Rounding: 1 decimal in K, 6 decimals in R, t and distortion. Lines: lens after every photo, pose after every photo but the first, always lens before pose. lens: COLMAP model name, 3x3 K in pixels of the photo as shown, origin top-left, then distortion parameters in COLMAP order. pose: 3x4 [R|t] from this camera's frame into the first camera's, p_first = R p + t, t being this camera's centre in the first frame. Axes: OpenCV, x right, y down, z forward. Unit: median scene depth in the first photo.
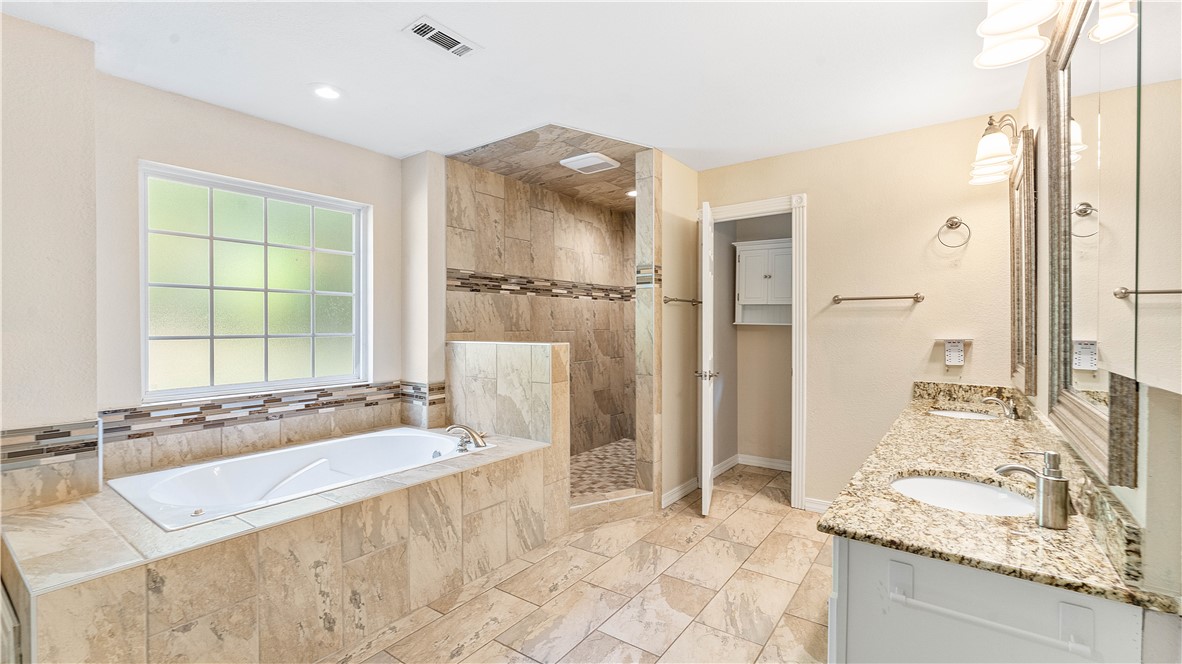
lens RADIAL K [[518.4, 0, 587.0], [0, 518.4, 327.1], [0, 0, 1]] dist [-0.002232, -0.000135]
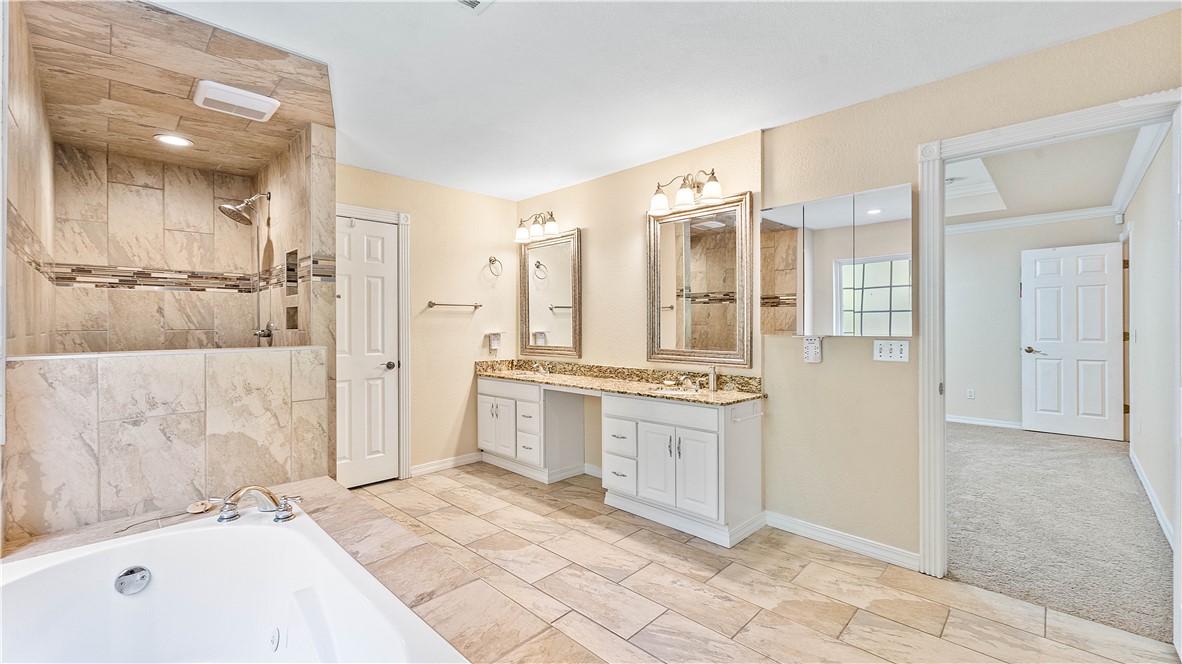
lens RADIAL K [[481.7, 0, 588.4], [0, 481.7, 328.0], [0, 0, 1]] dist [-0.000767, 0.000699]
pose [[0.132517, -0.006611, 0.991159, -0.706631], [0.006083, 0.999964, 0.005856, 0.001515], [-0.991162, 0.005254, 0.132552, 0.494516]]
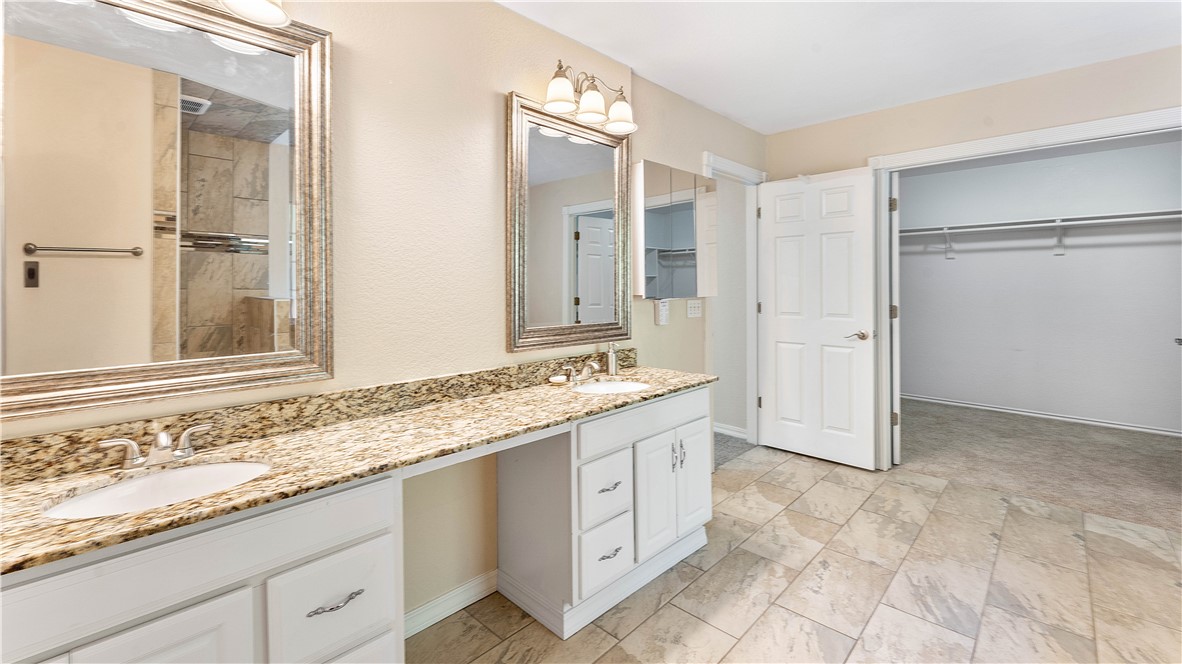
lens RADIAL K [[481.7, 0, 584.7], [0, 481.7, 287.6], [0, 0, 1]] dist [-0.000767, 0.000699]
pose [[-0.986631, 0.004666, 0.162901, 0.259539], [0.005620, 0.999970, 0.005396, -0.002505], [-0.162871, 0.006240, -0.986628, 1.143820]]
